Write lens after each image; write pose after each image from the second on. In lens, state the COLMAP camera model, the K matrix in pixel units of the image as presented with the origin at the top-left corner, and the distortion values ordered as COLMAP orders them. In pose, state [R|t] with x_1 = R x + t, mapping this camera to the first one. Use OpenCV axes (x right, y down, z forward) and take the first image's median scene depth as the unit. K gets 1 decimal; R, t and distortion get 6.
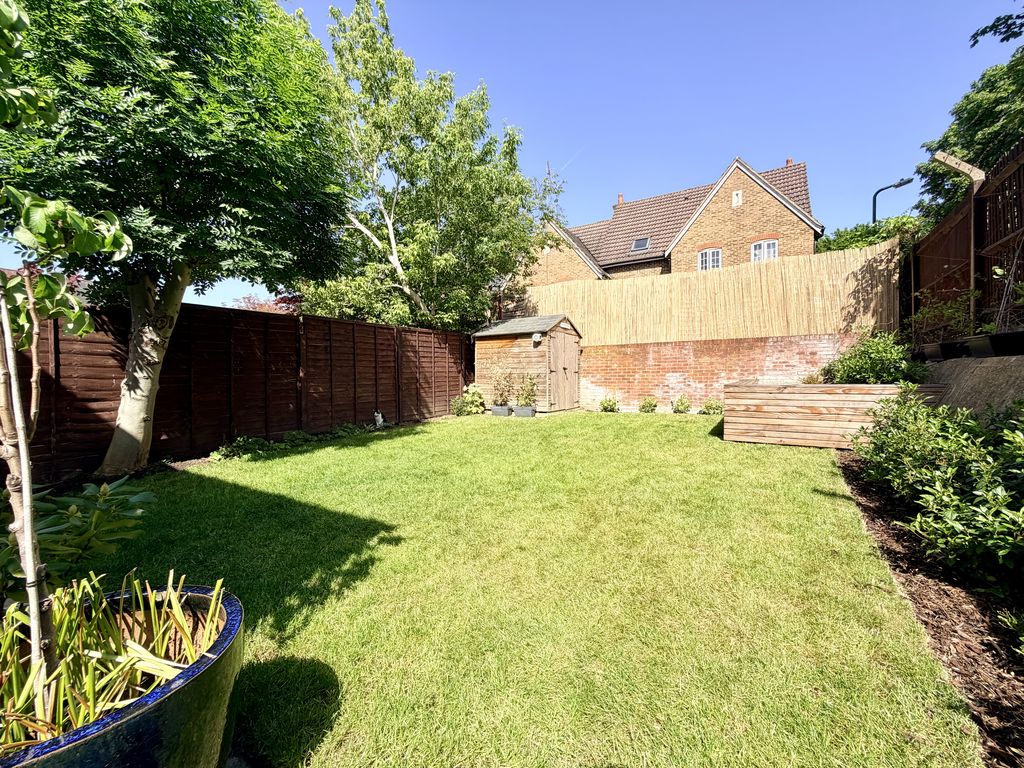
lens RADIAL K [[407.5, 0, 511.5], [0, 407.5, 386.4], [0, 0, 1]] dist [0.000373, -0.000274]
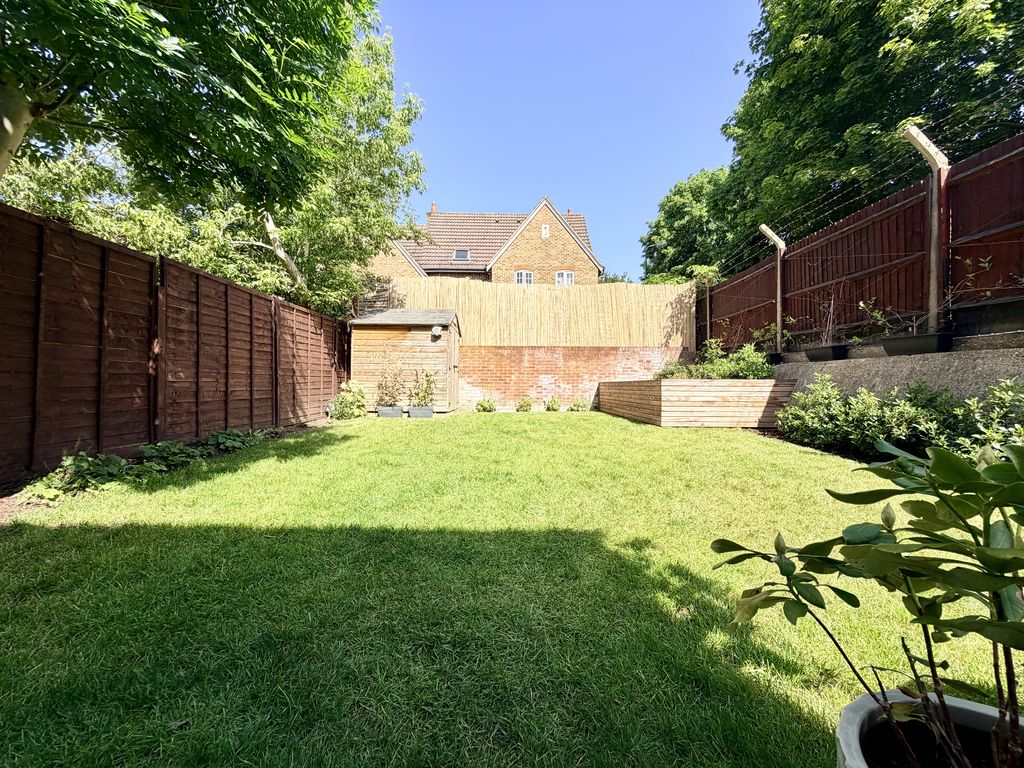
lens RADIAL K [[407.5, 0, 511.5], [0, 407.5, 386.4], [0, 0, 1]] dist [0.000373, -0.000274]
pose [[0.847788, 0.014778, 0.530130, -0.269251], [-0.001531, 0.999676, -0.025419, 0.026981], [-0.530334, 0.020738, 0.847535, 0.132404]]
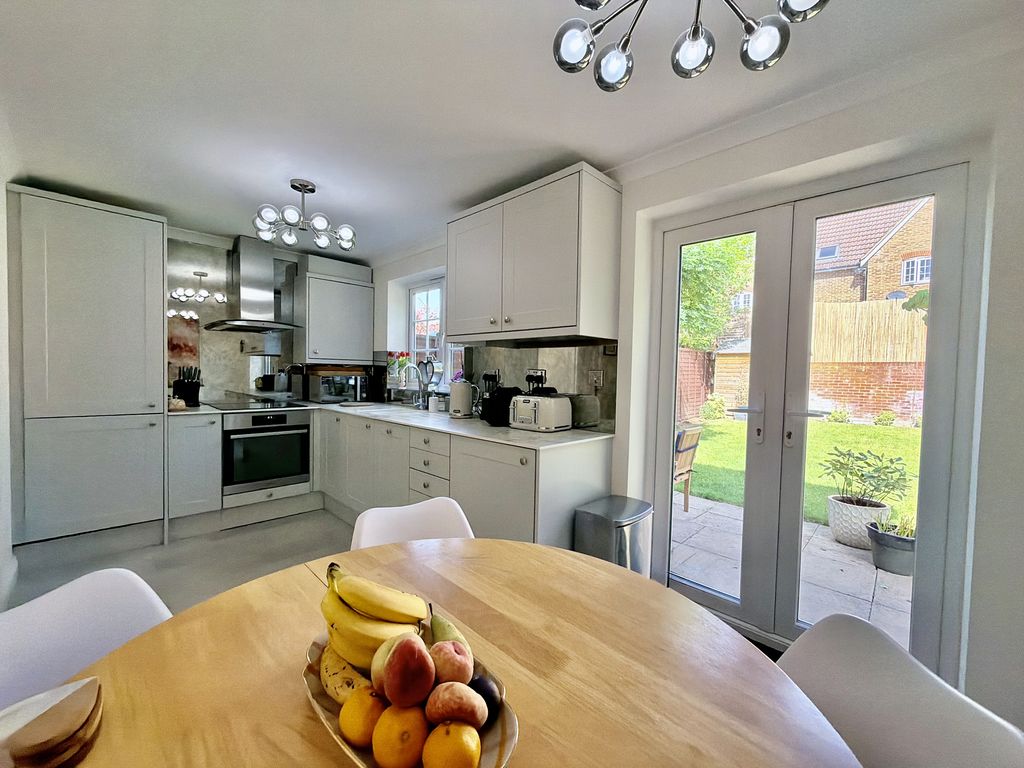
lens RADIAL K [[407.5, 0, 511.5], [0, 407.5, 386.4], [0, 0, 1]] dist [0.000373, -0.000274]
pose [[0.971522, 0.038101, -0.233865, -0.413524], [-0.035924, 0.999262, 0.013563, -0.021272], [0.234209, -0.004776, 0.972174, -0.320481]]
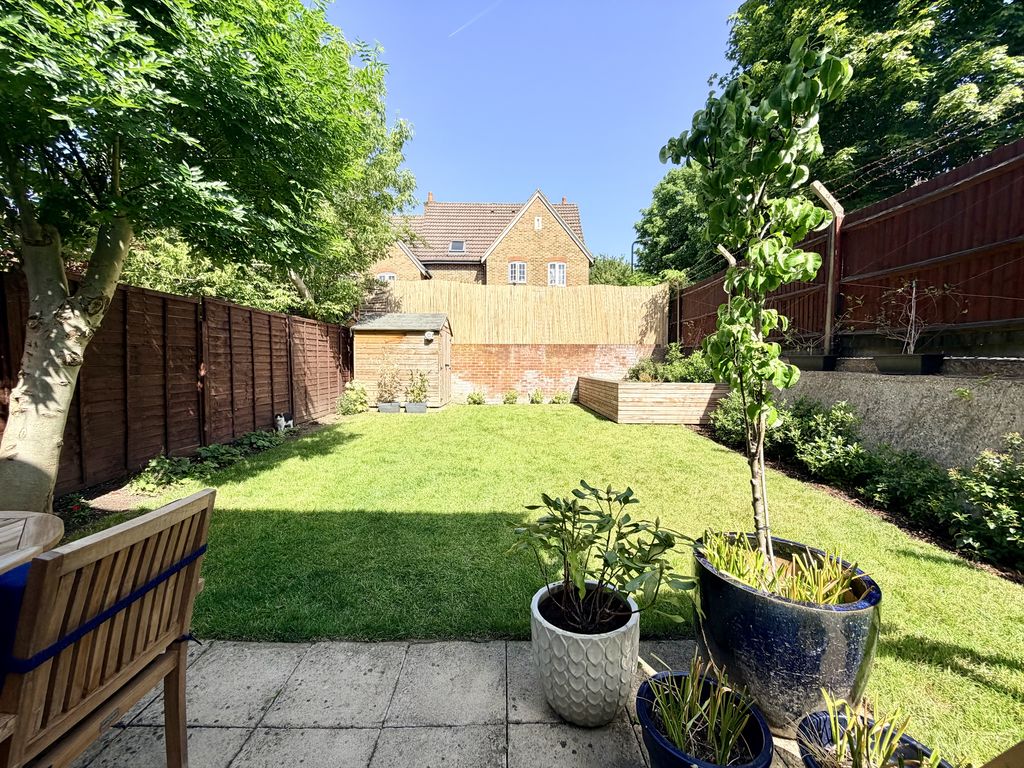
lens RADIAL K [[407.5, 0, 511.5], [0, 407.5, 386.4], [0, 0, 1]] dist [0.000373, -0.000274]
pose [[0.850287, -0.013653, 0.526142, -0.294818], [0.000250, 0.999674, 0.025536, -0.016494], [-0.526319, -0.021581, 0.850013, 0.008736]]
